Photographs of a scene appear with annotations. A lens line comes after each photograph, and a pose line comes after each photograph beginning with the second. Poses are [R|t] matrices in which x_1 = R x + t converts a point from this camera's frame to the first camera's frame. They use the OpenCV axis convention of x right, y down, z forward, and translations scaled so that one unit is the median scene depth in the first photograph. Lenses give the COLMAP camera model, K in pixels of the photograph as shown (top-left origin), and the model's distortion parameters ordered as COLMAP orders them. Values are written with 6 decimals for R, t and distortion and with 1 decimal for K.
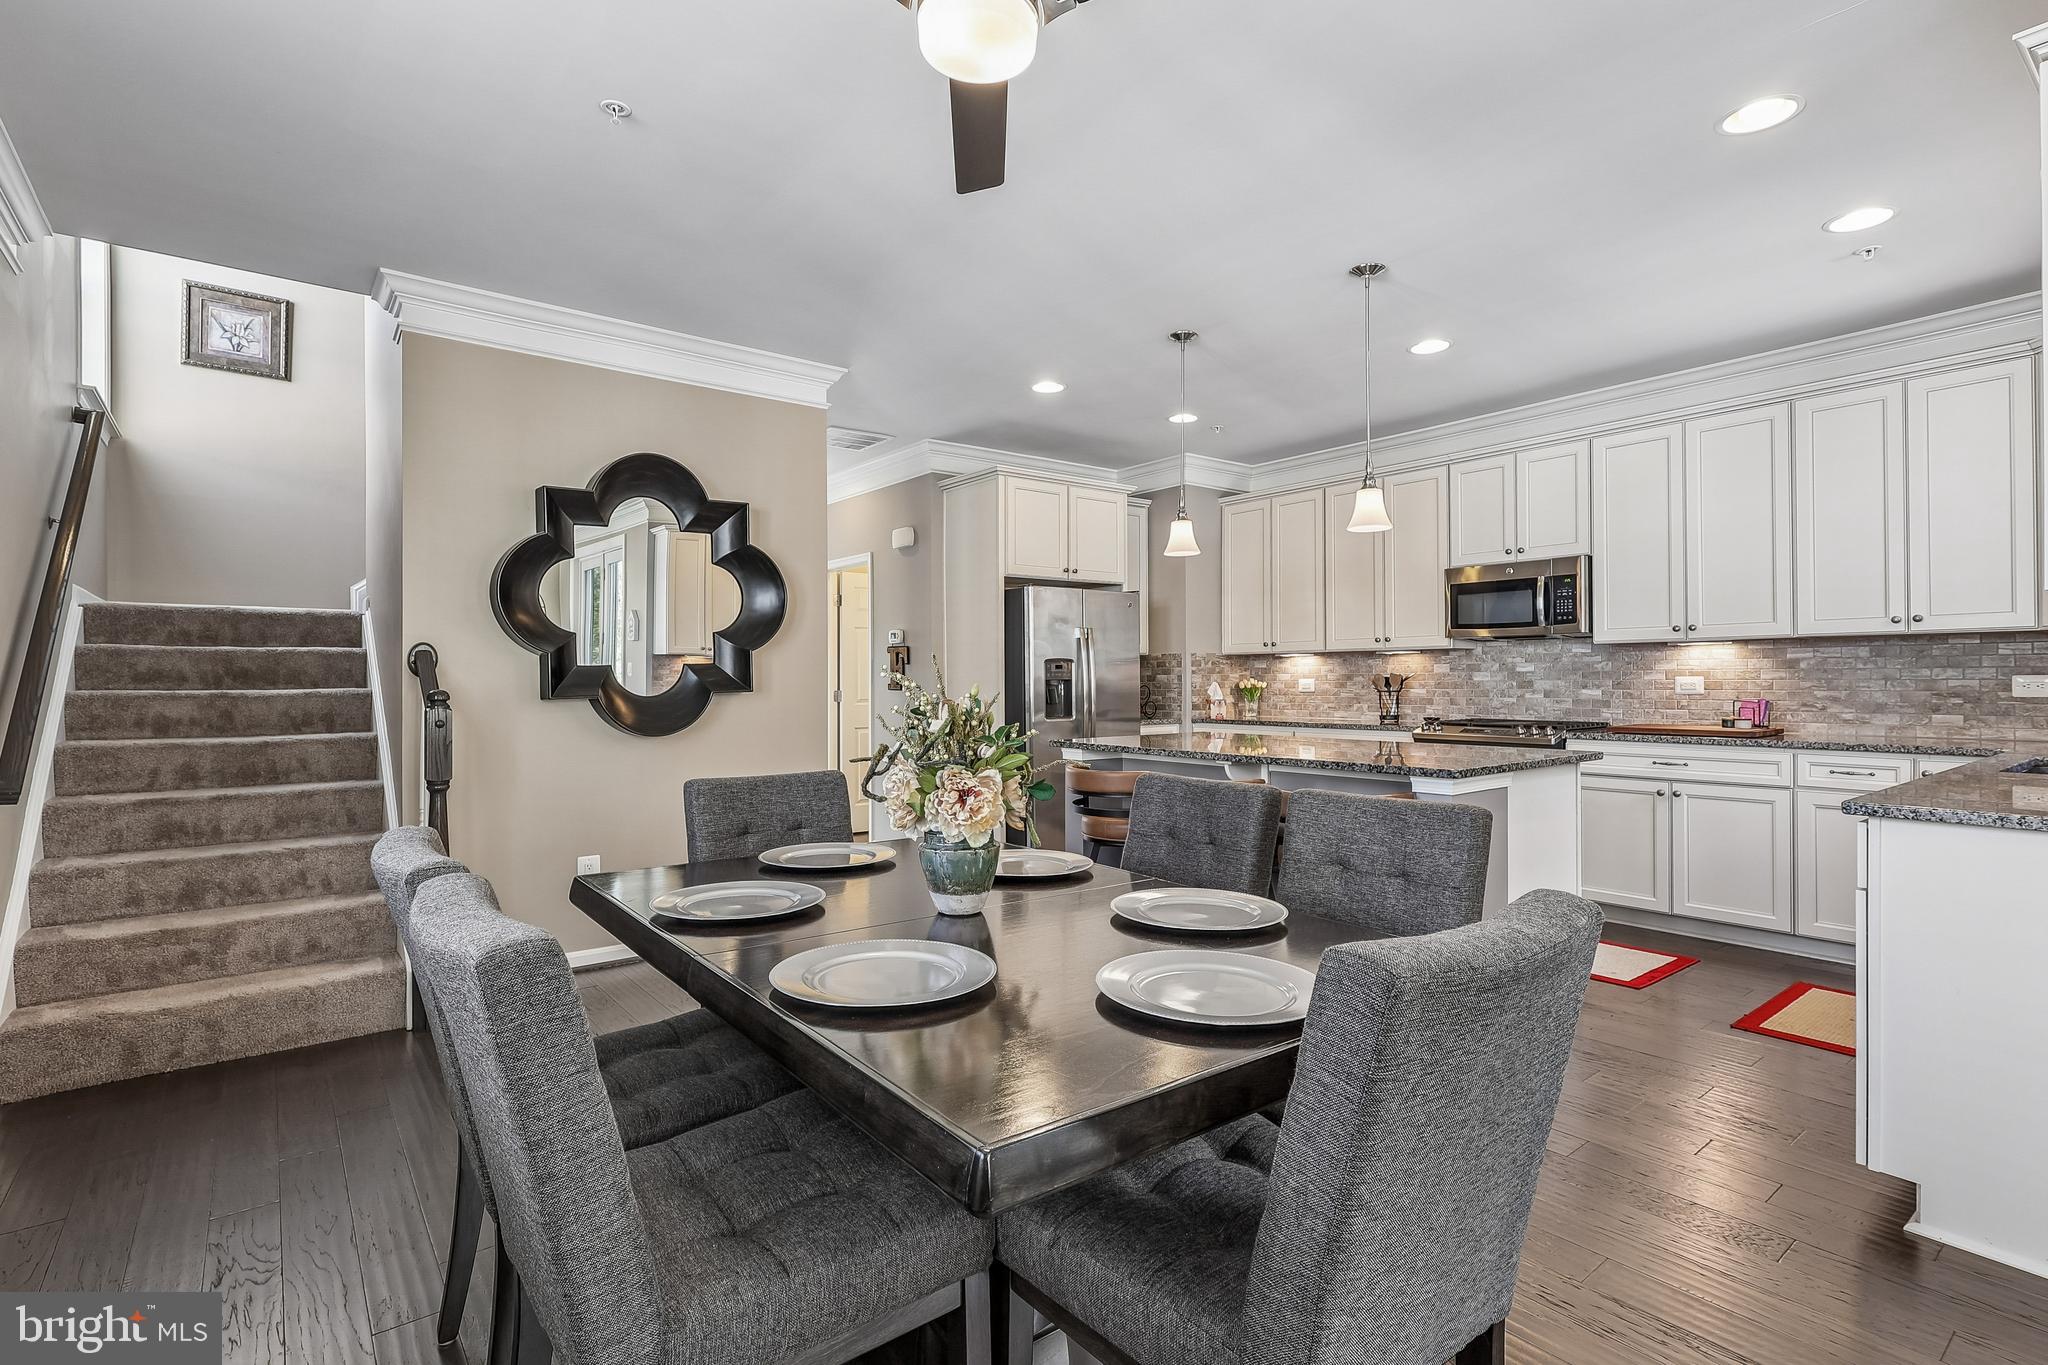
lens RADIAL K [[971.2, 0, 1023.6], [0, 971.2, 676.6], [0, 0, 1]] dist [-0.000651, 0.000653]
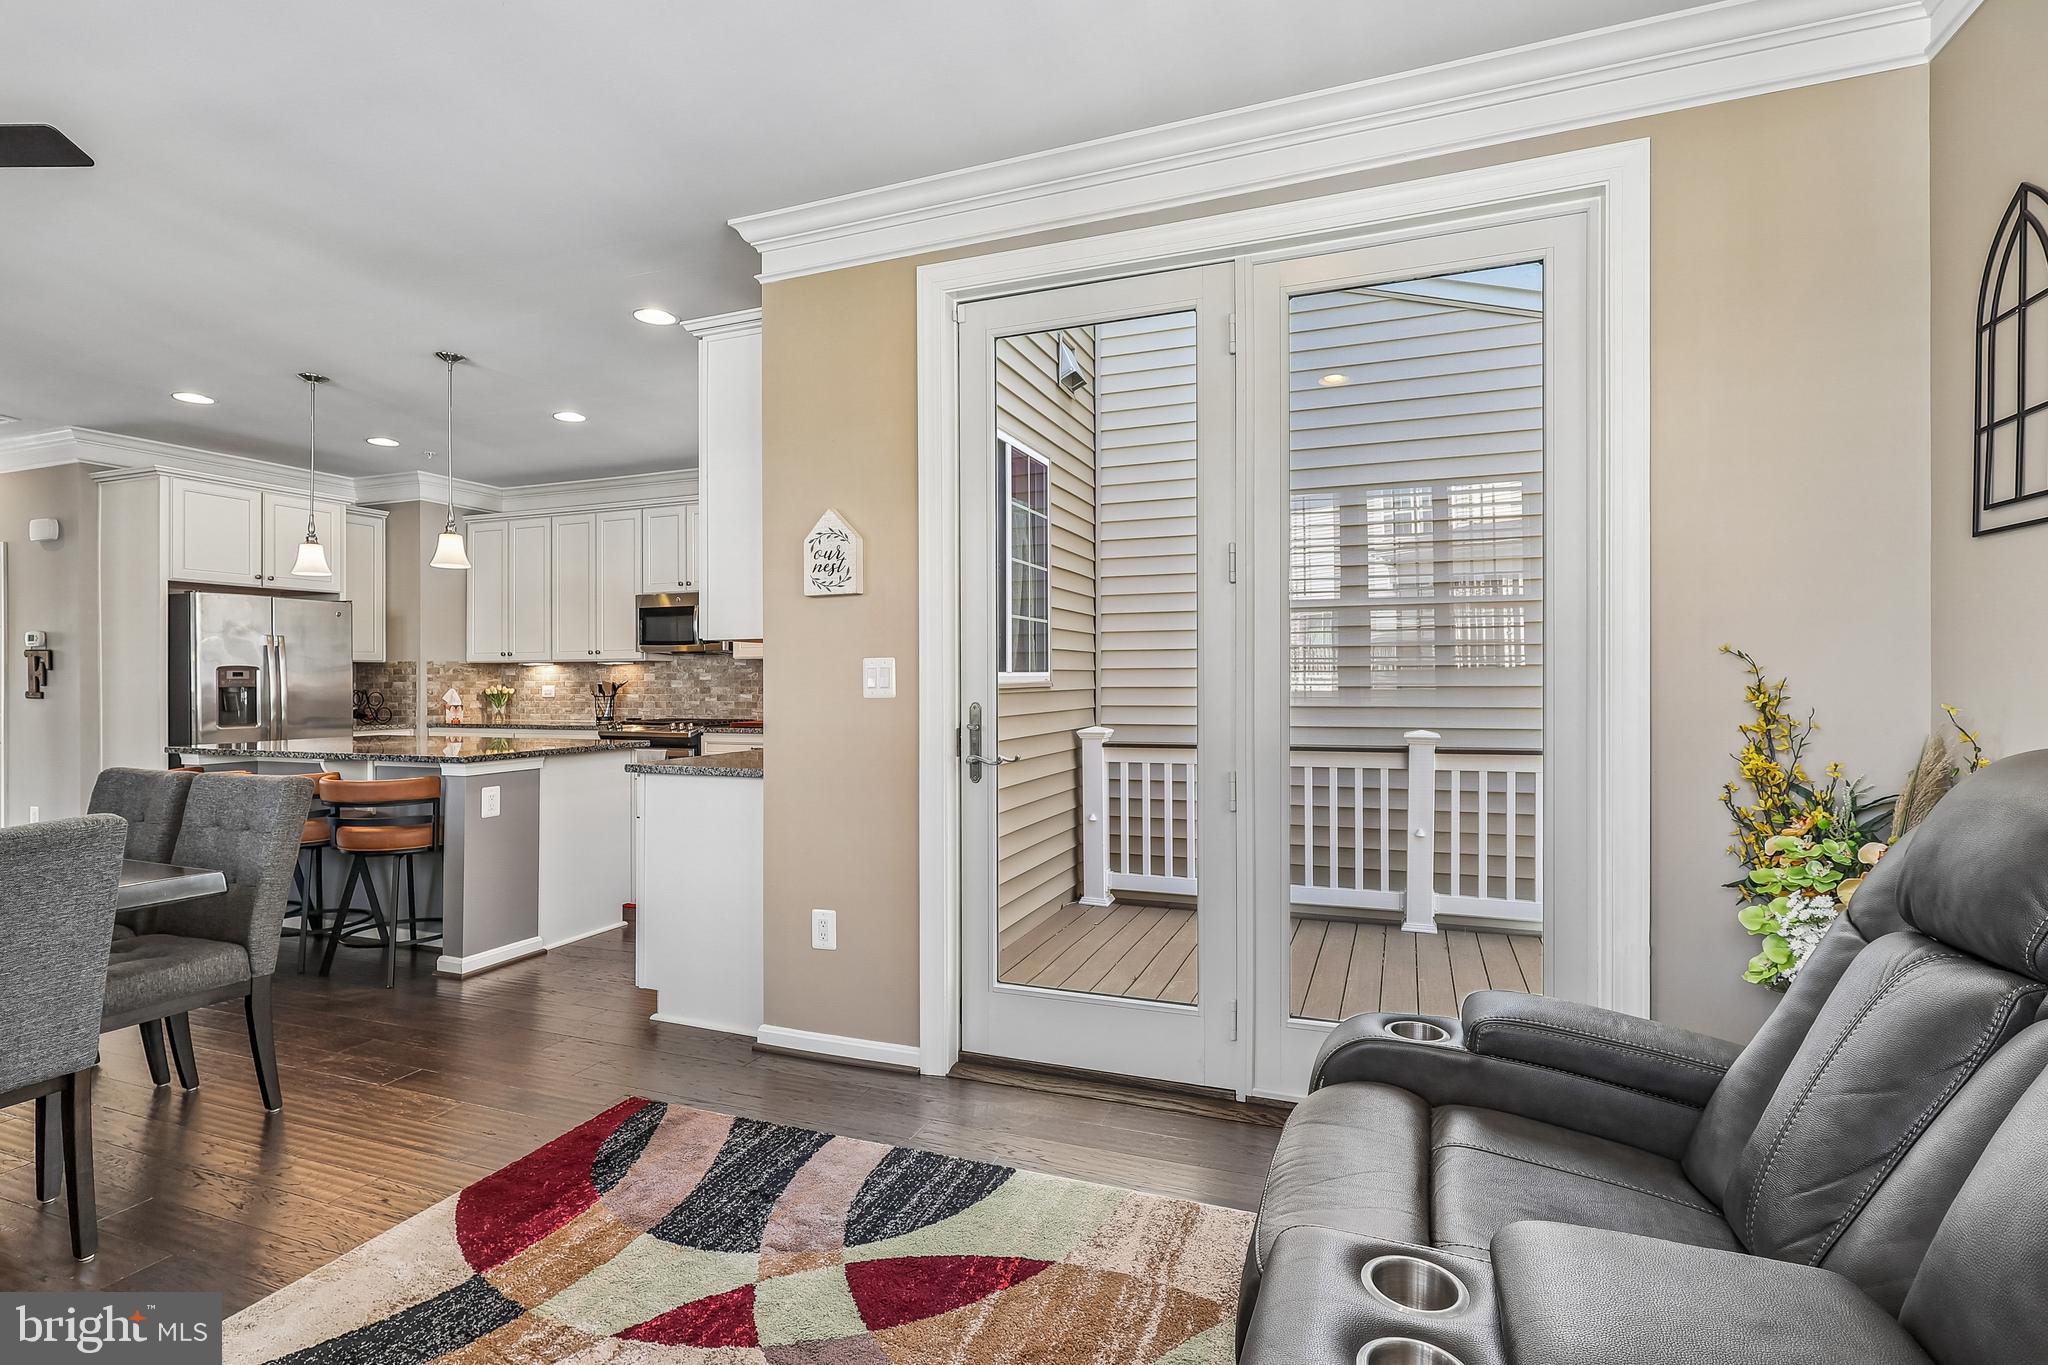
lens RADIAL K [[971.2, 0, 1023.6], [0, 971.2, 676.6], [0, 0, 1]] dist [-0.000651, 0.000653]
pose [[0.857261, 0.003841, 0.514868, 0.219555], [-0.001598, 0.999987, -0.004800, -0.004174], [-0.514880, 0.003292, 0.857256, -0.276812]]
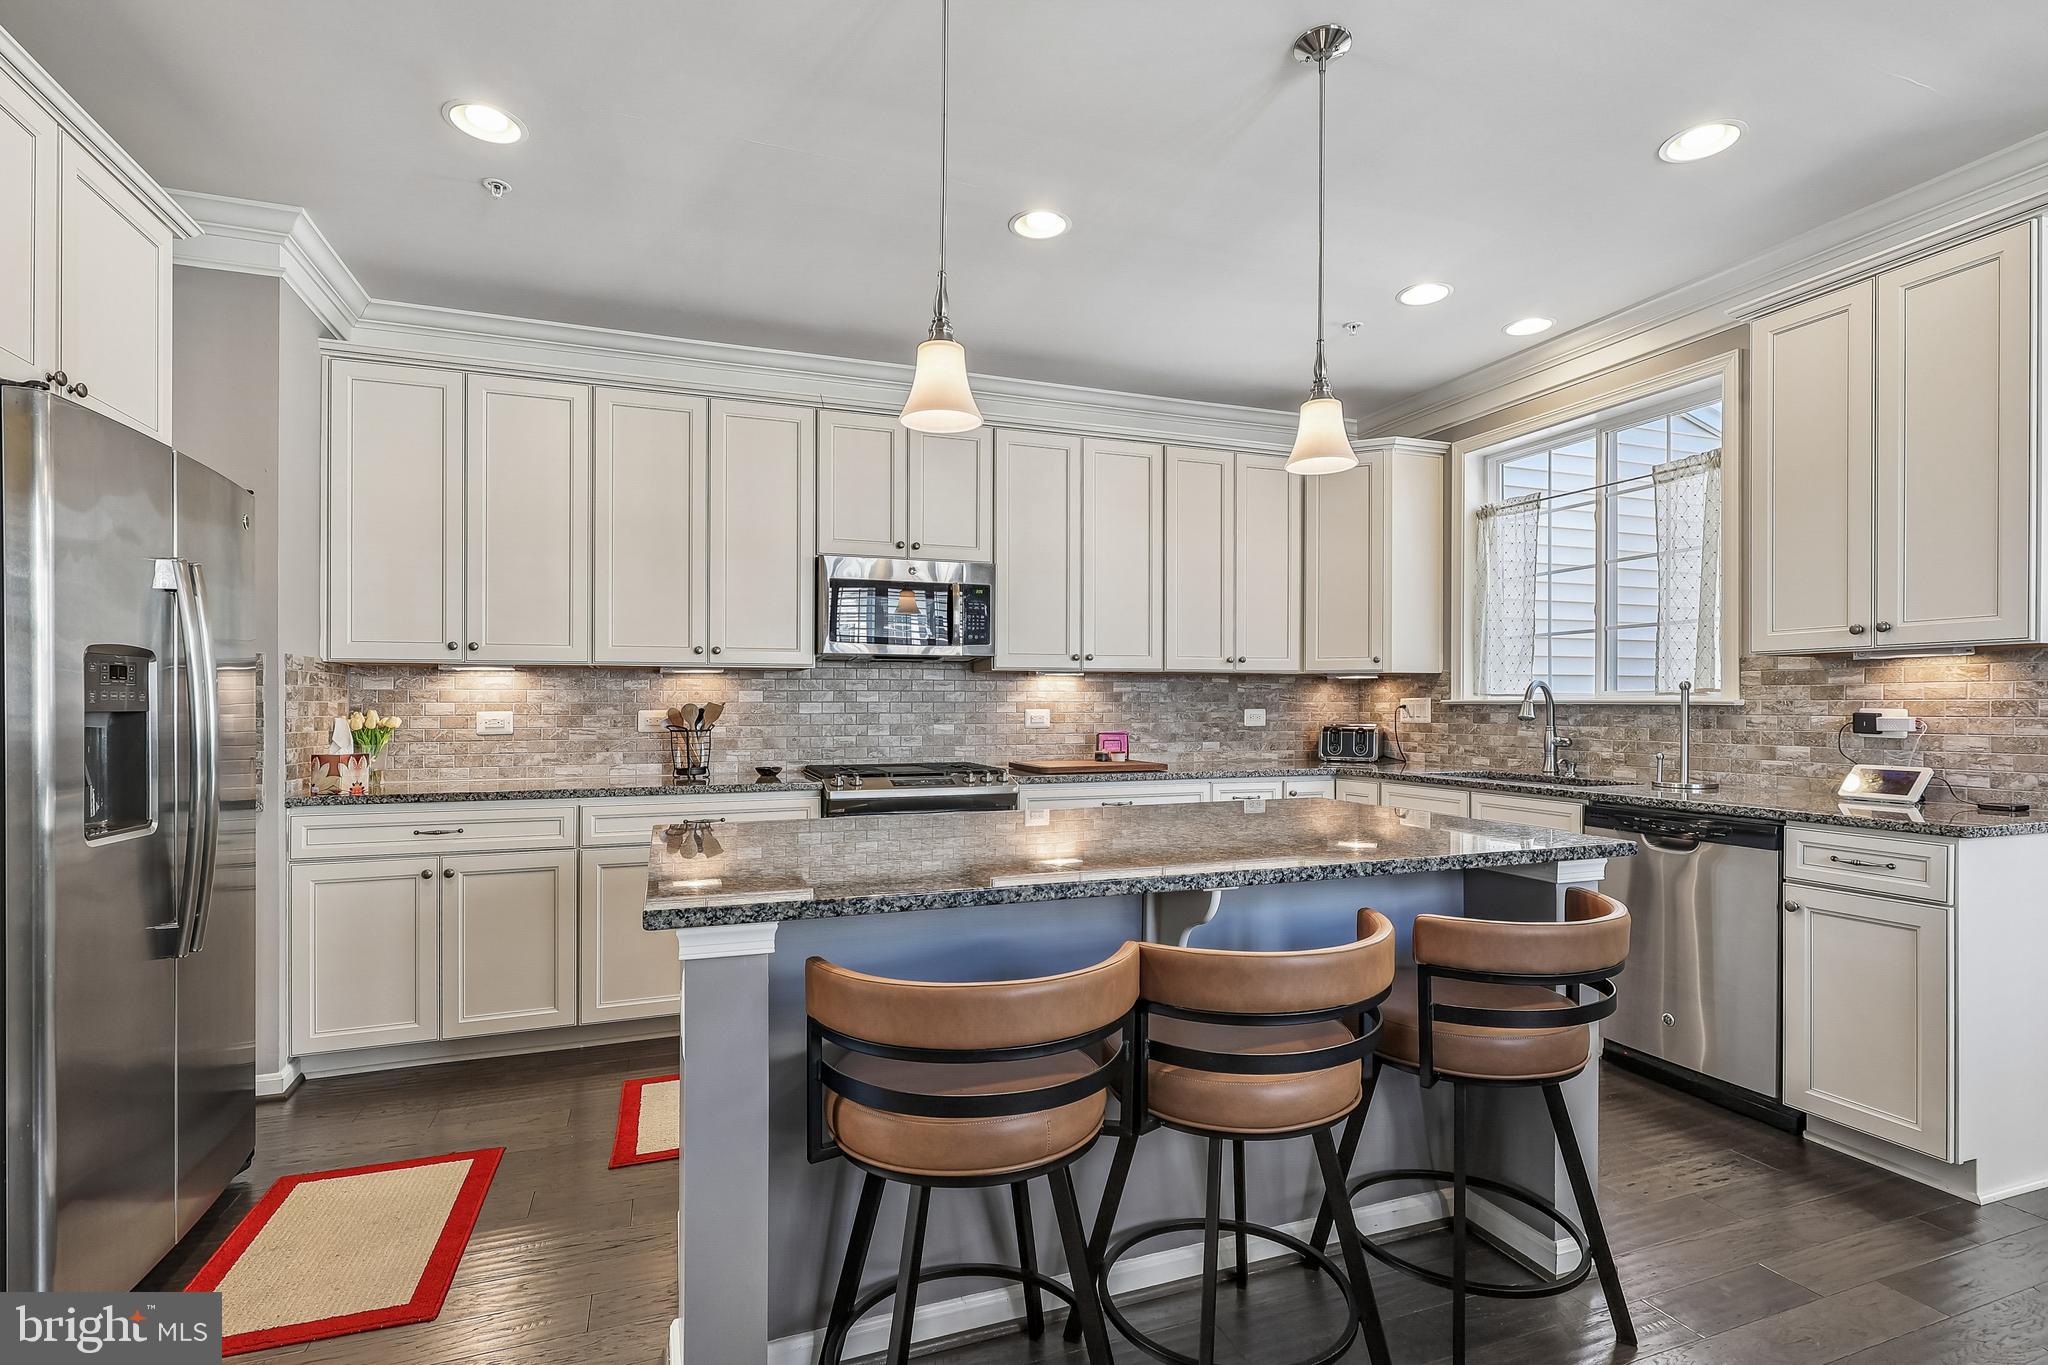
lens RADIAL K [[965.0, 0, 1023.5], [0, 965.0, 709.3], [0, 0, 1]] dist [0.000491, 0.000197]
pose [[0.298822, 0.003031, 0.954304, -0.184665], [-0.002494, 0.999994, -0.002395, 0.002066], [-0.954306, -0.001664, 0.298828, 0.634528]]
